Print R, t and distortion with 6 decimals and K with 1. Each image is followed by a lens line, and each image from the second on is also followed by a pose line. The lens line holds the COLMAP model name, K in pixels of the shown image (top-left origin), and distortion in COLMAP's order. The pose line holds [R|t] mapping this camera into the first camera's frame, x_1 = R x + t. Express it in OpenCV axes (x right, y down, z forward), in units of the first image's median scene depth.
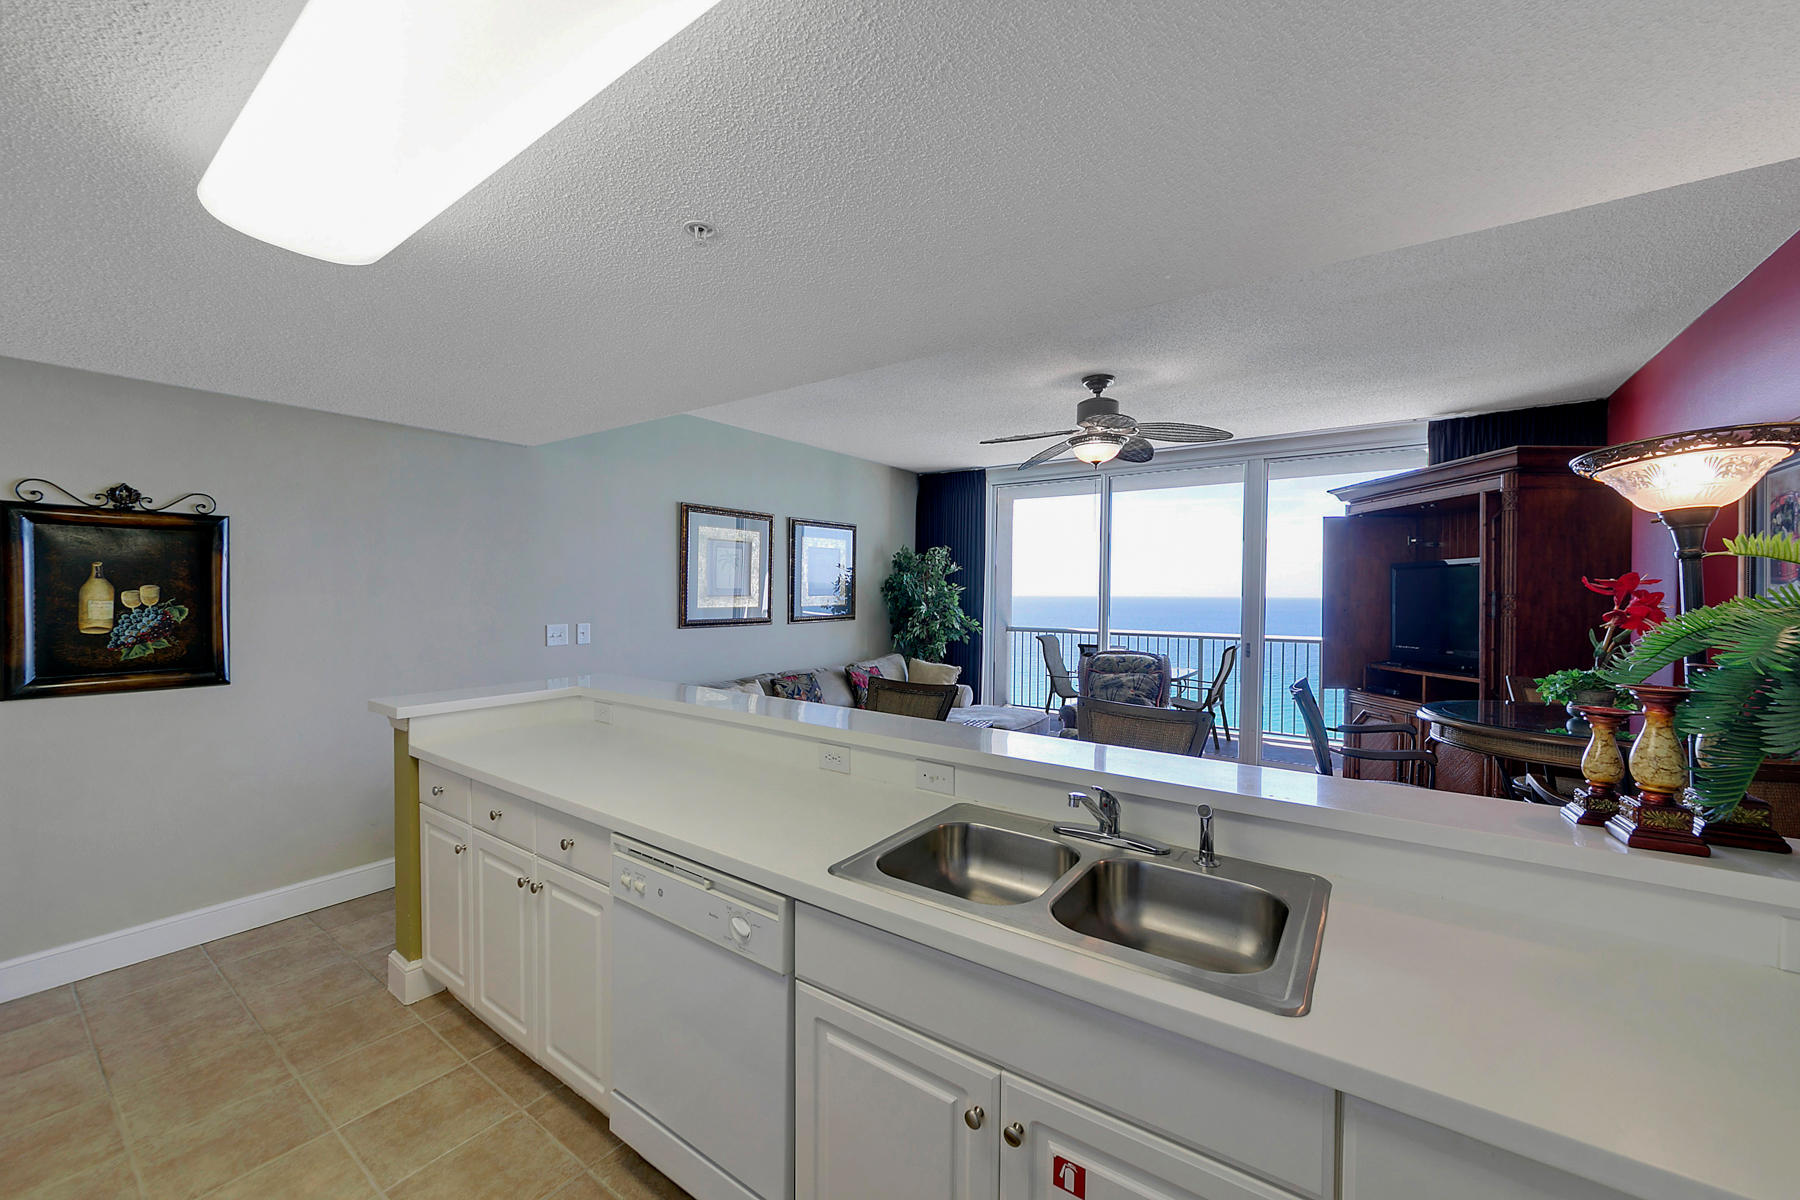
lens RADIAL K [[703.8, 0, 887.8], [0, 703.8, 592.1], [0, 0, 1]] dist [-0.010213, -0.000713]
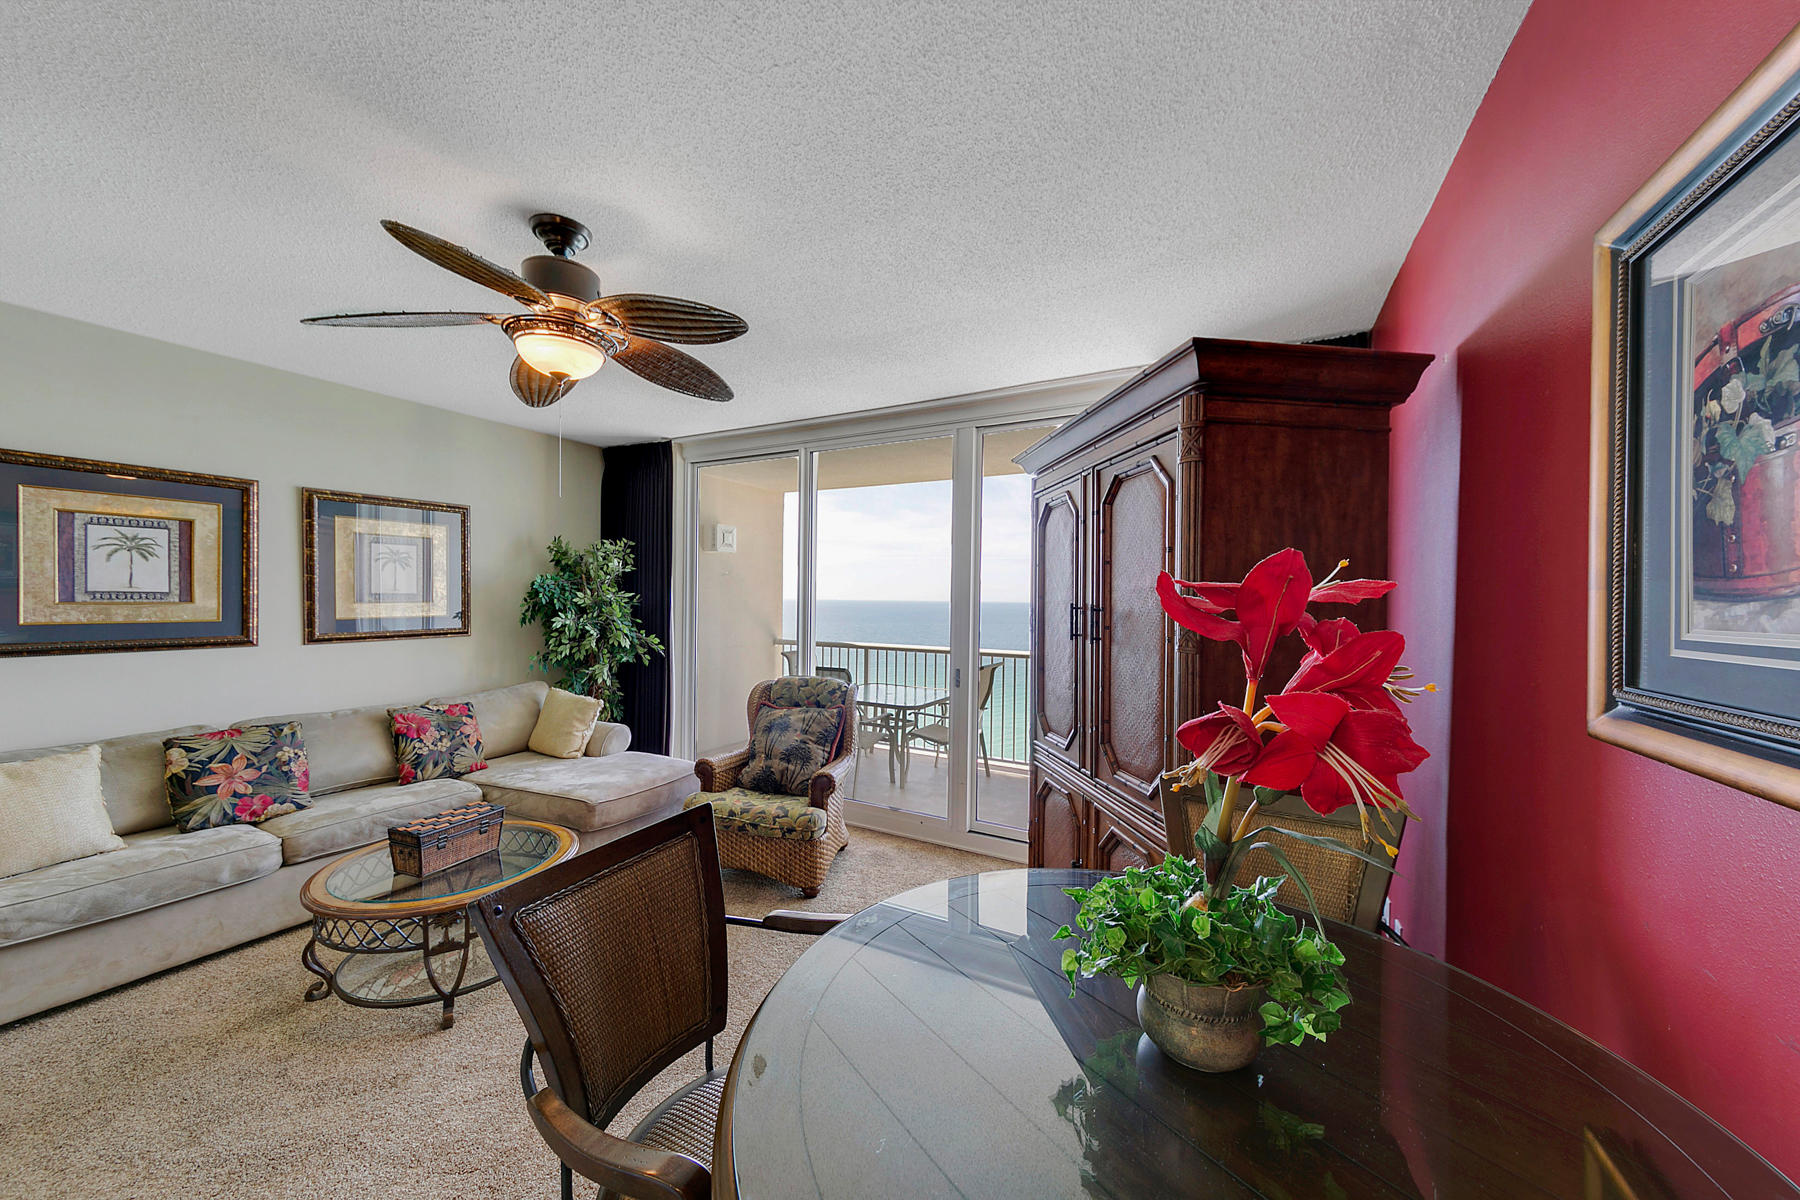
lens RADIAL K [[645.2, 0, 905.2], [0, 645.2, 604.8], [0, 0, 1]] dist [-0.004889, 0.003508]
pose [[0.991627, 0.004130, 0.129071, 0.312157], [-0.005667, 0.999917, 0.011543, -0.003698], [-0.129012, -0.012178, 0.991568, 0.268739]]
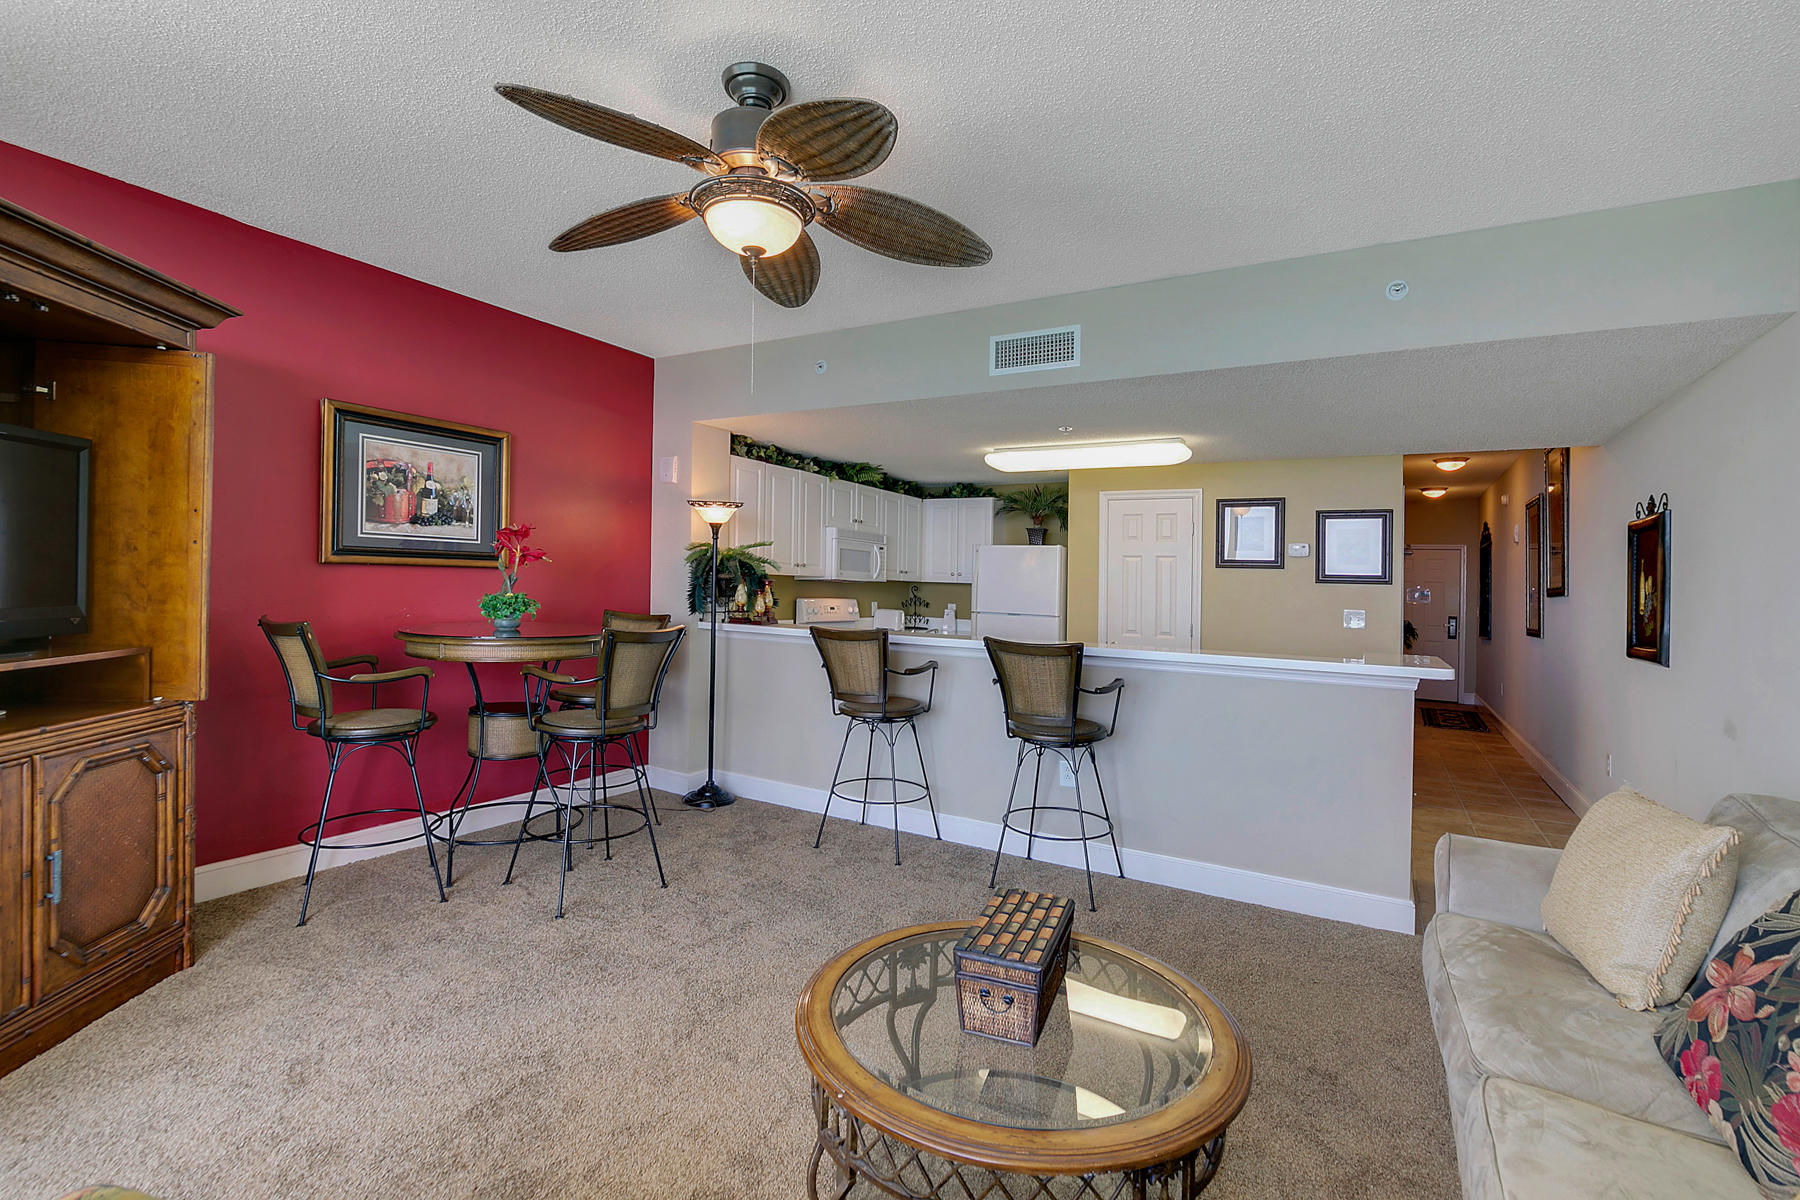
lens RADIAL K [[834.7, 0, 899.2], [0, 834.7, 588.7], [0, 0, 1]] dist [-0.002776, 0.000685]
pose [[-0.993782, -0.038635, -0.104429, 0.155920], [-0.039105, 0.999232, 0.002460, 0.026569], [0.104254, 0.006528, -0.994529, 0.990399]]
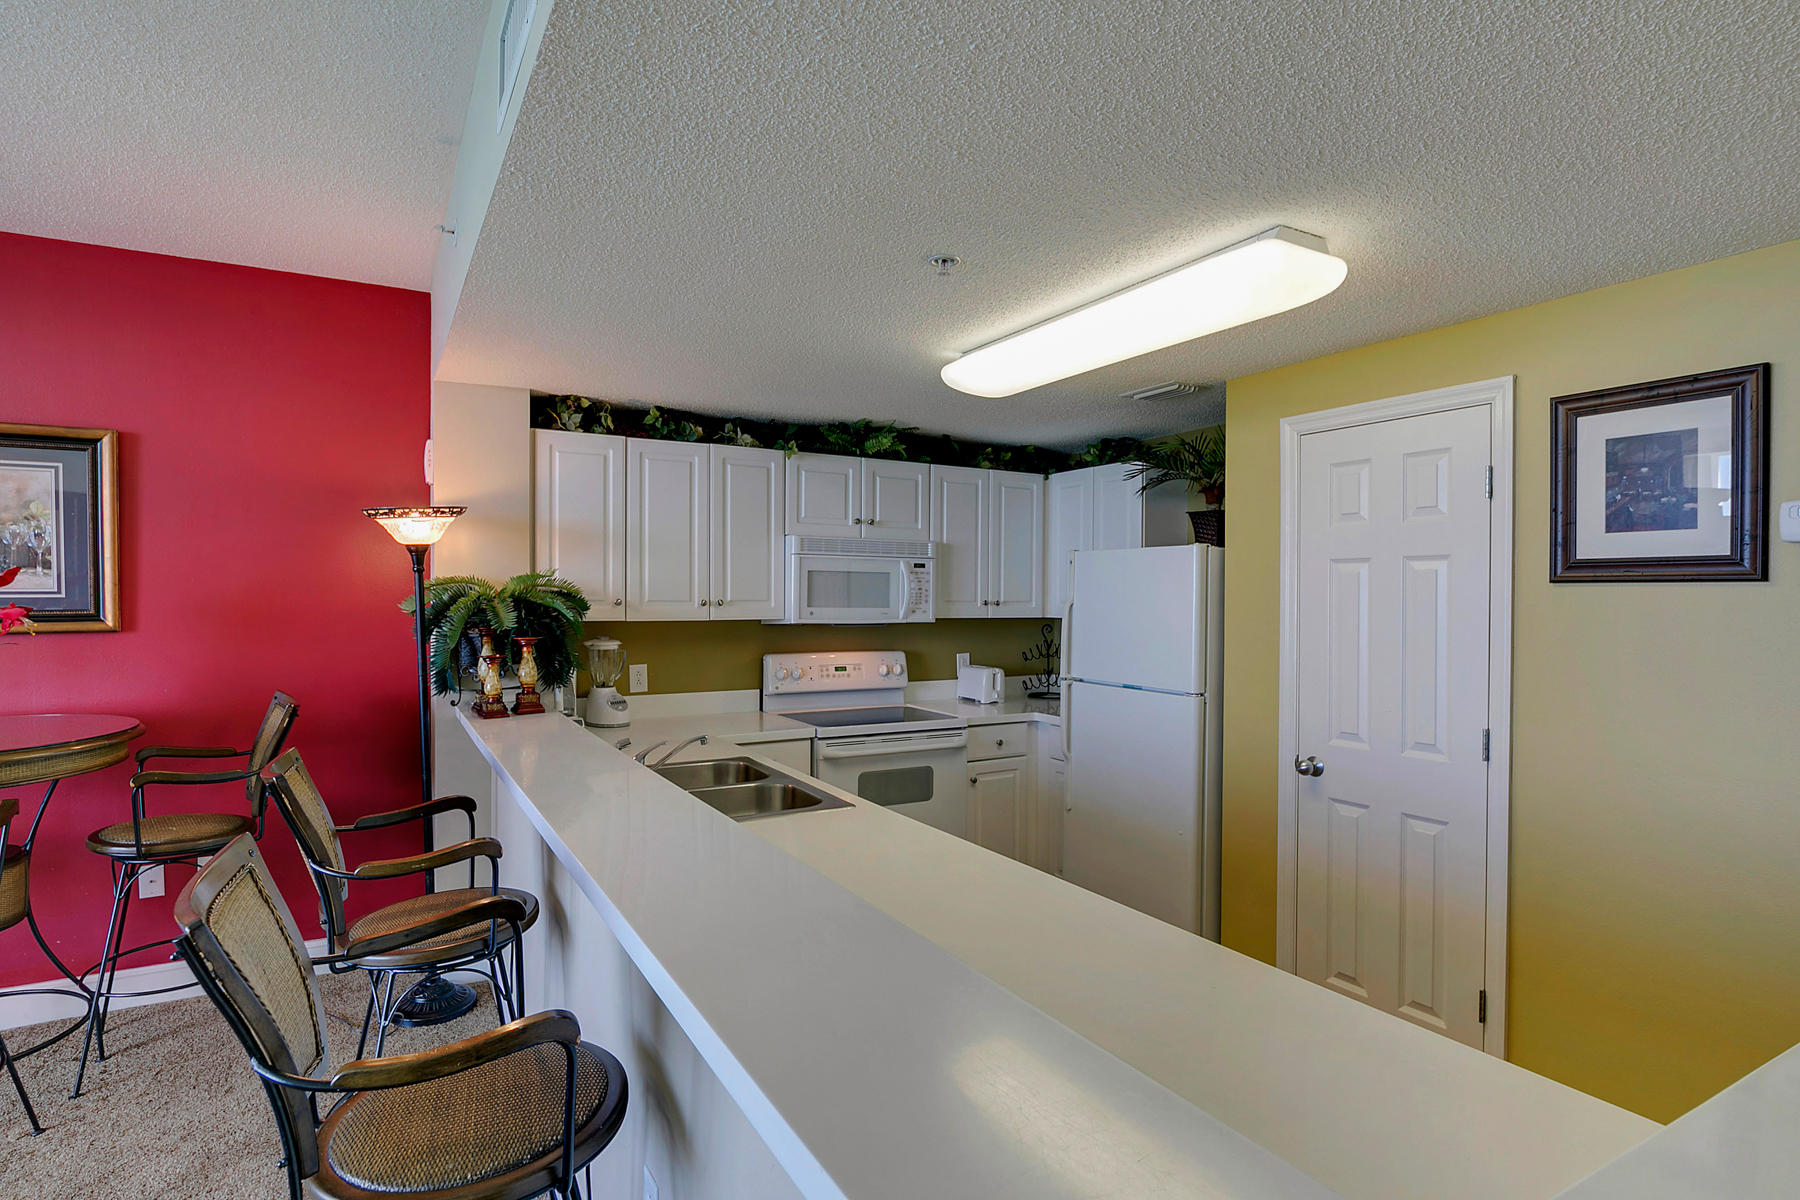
lens RADIAL K [[926.0, 0, 891.4], [0, 926.0, 605.8], [0, 0, 1]] dist [-0.000432, -0.004226]
pose [[-0.914072, -0.014141, 0.405305, -0.188455], [-0.007961, 0.999825, 0.016929, -0.002039], [-0.405474, 0.012247, -0.914025, 0.573762]]
